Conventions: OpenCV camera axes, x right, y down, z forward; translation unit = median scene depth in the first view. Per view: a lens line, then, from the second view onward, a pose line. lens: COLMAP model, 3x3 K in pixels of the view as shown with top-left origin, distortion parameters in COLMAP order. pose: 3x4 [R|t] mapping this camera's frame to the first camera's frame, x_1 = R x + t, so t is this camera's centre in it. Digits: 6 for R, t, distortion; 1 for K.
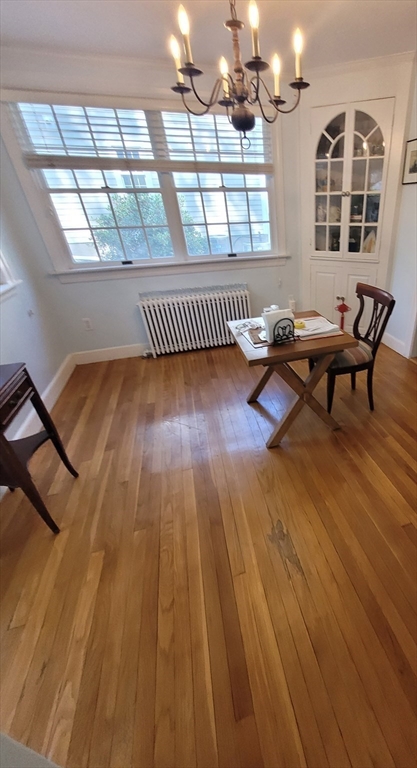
lens RADIAL K [[314.5, 0, 311.8], [0, 314.5, 388.5], [0, 0, 1]] dist [-0.000351, -0.000487]
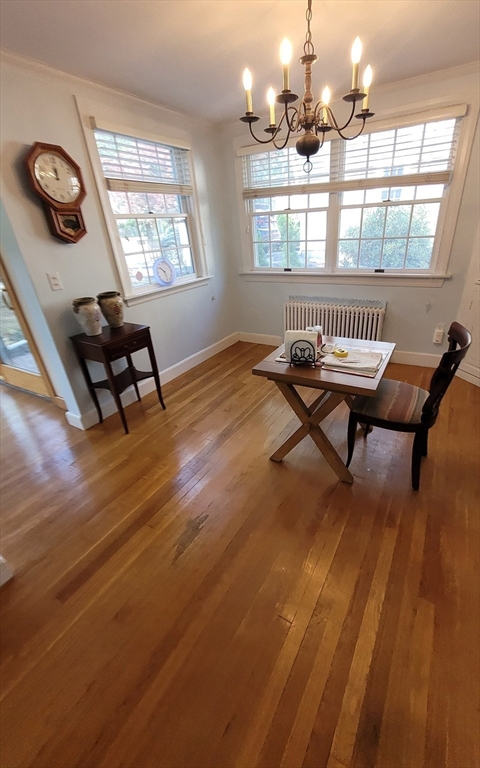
lens RADIAL K [[316.6, 0, 263.3], [0, 316.6, 383.1], [0, 0, 1]] dist [-0.000366, 0.000216]
pose [[0.639672, 0.328053, -0.695126, 0.495395], [-0.354096, 0.928440, 0.112313, -0.149649], [0.682228, 0.174298, 0.710060, 0.227015]]
